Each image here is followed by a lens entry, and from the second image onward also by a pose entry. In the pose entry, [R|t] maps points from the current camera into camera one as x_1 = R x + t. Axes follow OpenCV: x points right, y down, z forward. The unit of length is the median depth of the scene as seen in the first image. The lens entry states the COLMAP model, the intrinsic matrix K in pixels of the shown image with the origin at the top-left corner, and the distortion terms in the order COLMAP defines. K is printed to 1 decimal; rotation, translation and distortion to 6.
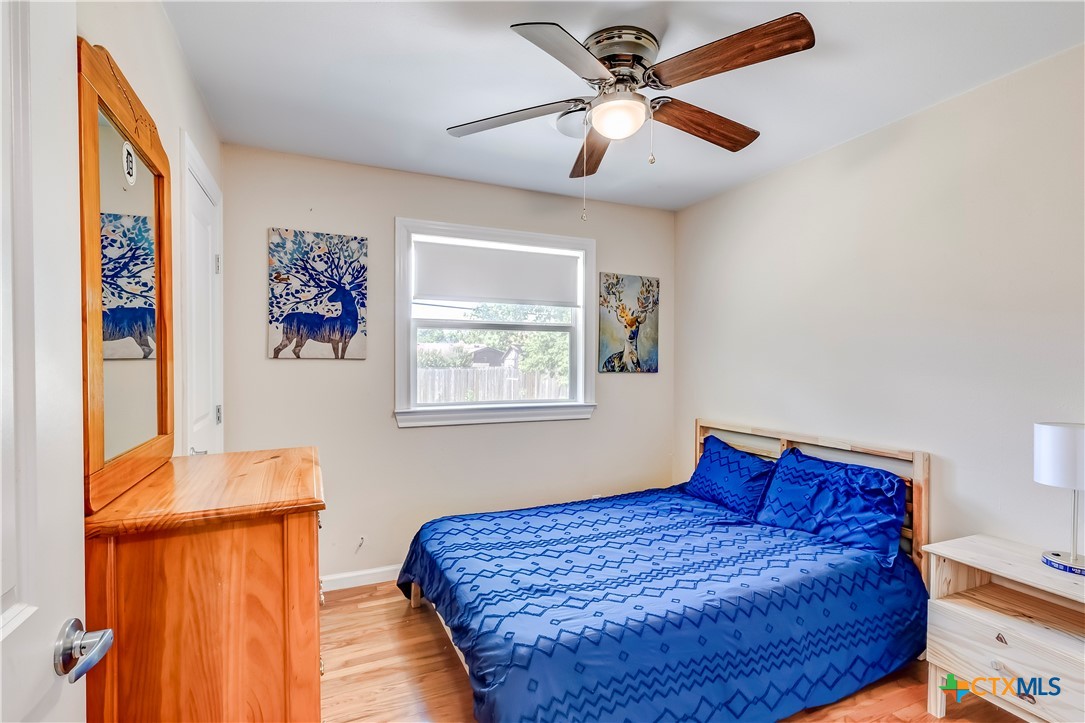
lens RADIAL K [[496.8, 0, 545.6], [0, 496.8, 364.2], [0, 0, 1]] dist [0.004980, 0.001041]
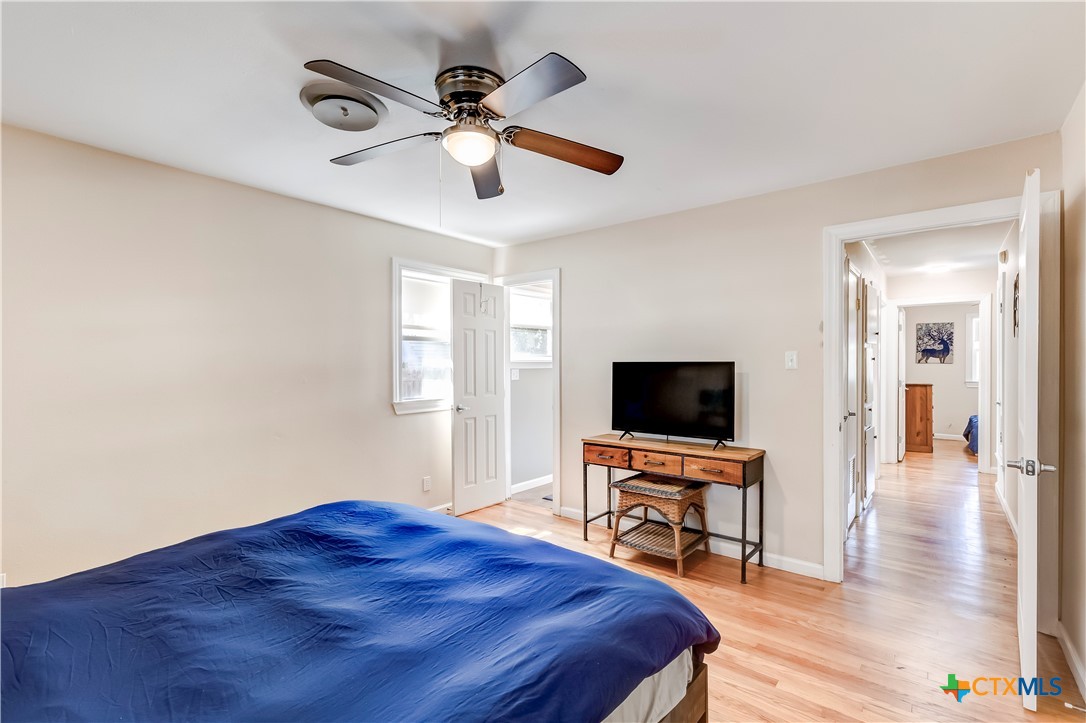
lens RADIAL K [[497.2, 0, 546.1], [0, 497.2, 364.2], [0, 0, 1]] dist [0.004980, 0.001041]
pose [[0.450467, -0.005548, -0.892776, 1.248275], [-0.007378, 0.999923, -0.009936, 0.044084], [0.892763, 0.011063, 0.450391, -2.599834]]
